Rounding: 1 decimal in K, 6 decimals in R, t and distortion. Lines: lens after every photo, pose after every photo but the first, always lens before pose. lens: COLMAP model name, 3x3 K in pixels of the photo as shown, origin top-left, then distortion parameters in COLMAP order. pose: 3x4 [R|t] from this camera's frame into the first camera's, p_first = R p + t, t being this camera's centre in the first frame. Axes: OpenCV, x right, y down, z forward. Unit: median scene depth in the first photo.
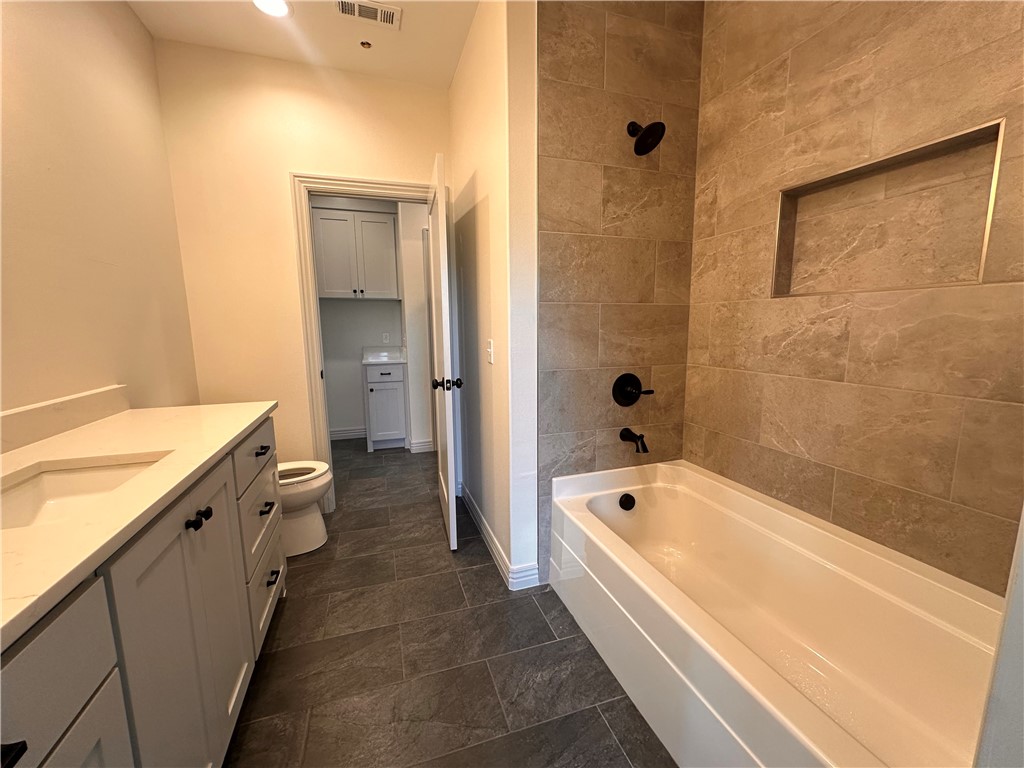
lens RADIAL K [[410.0, 0, 512.0], [0, 410.0, 384.0], [0, 0, 1]] dist [-0.000629, 0.000391]
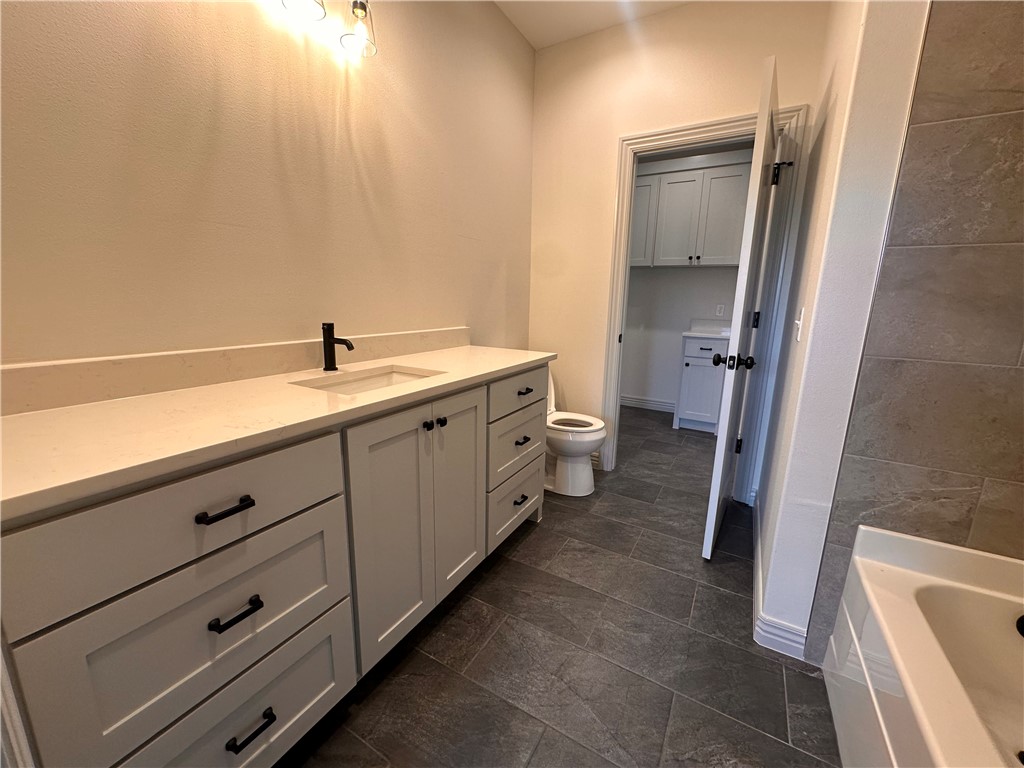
lens RADIAL K [[410.0, 0, 512.0], [0, 410.0, 384.0], [0, 0, 1]] dist [-0.000629, 0.000391]
pose [[0.660992, 0.176523, -0.729335, 0.163730], [-0.135664, 0.984033, 0.115217, 0.010013], [0.738028, 0.022788, 0.674386, 0.146187]]
